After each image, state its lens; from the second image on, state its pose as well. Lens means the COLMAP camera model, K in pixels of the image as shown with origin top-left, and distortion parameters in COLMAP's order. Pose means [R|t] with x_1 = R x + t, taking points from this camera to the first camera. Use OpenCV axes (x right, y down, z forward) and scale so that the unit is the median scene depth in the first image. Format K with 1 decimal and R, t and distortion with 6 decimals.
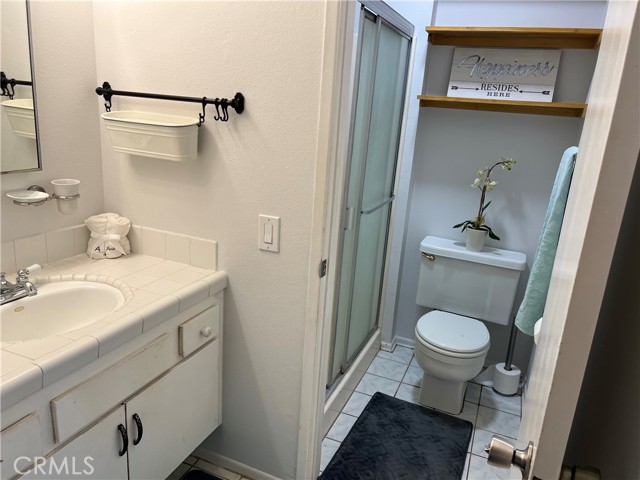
lens RADIAL K [[476.0, 0, 320.0], [0, 476.0, 240.0], [0, 0, 1]] dist [0.057434, -0.051358]
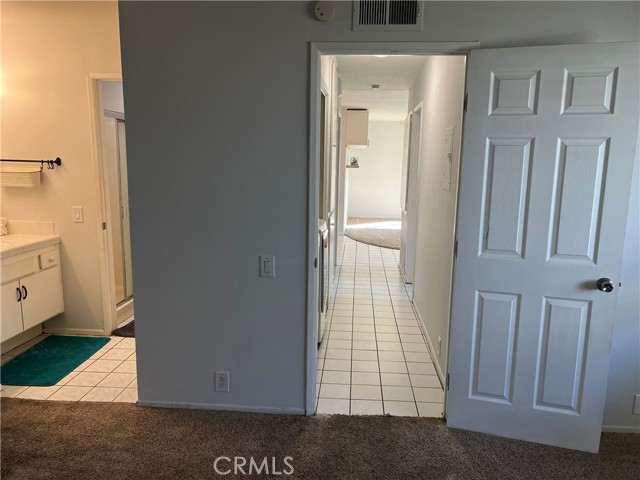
lens RADIAL K [[476.0, 0, 320.0], [0, 476.0, 240.0], [0, 0, 1]] dist [0.057434, -0.051358]
pose [[0.947893, -0.105871, 0.300485, 0.302665], [0.135649, 0.987524, -0.079970, 0.469230], [-0.288269, 0.116564, 0.950428, -1.615326]]
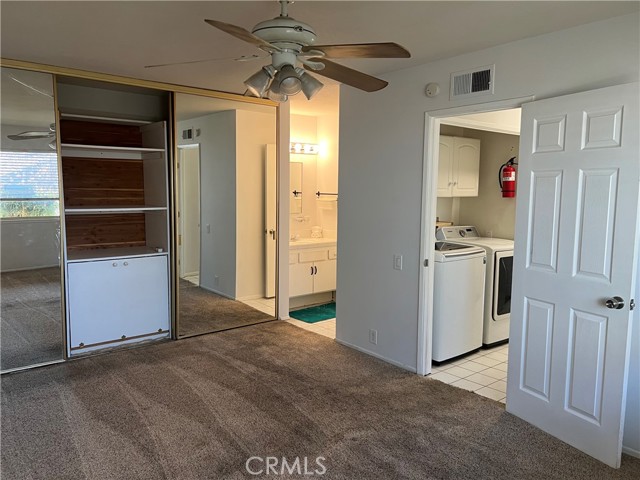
lens RADIAL K [[476.0, 0, 320.0], [0, 476.0, 240.0], [0, 0, 1]] dist [0.057434, -0.051358]
pose [[0.879342, -0.013074, -0.476011, 1.439390], [-0.079592, 0.981526, -0.173990, 0.750824], [0.469491, 0.190883, 0.862056, -2.302582]]
